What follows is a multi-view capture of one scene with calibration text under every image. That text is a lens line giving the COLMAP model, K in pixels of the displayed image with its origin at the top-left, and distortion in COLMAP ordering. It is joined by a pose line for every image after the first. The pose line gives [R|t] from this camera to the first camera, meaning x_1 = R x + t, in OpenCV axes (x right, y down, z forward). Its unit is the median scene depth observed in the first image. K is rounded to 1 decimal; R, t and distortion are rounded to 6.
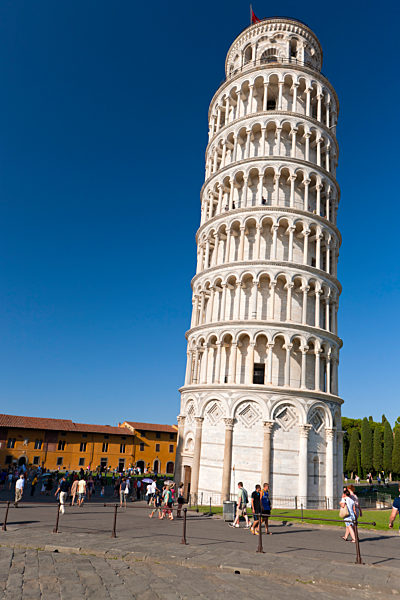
lens RADIAL K [[489.6, 0, 198.8], [0, 489.6, 286.9], [0, 0, 1]] dist [0.001437, -0.002695]
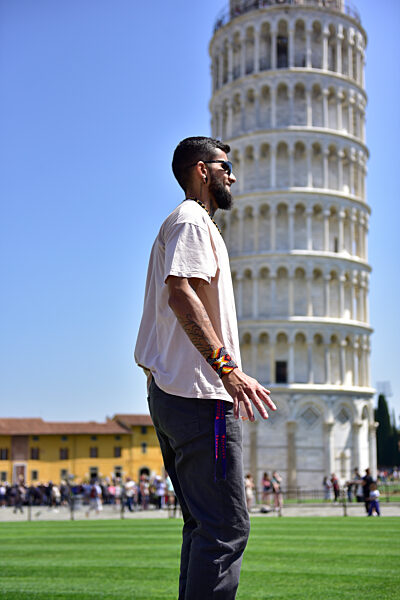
lens RADIAL K [[899.2, 0, 200.0], [0, 899.2, 300.0], [0, 0, 1]] dist [0.040503, 0.016621]
pose [[0.997353, -0.070816, -0.016494, 0.002811], [0.072562, 0.983888, 0.163398, -0.220565], [0.004657, -0.164162, 0.986422, -0.603421]]
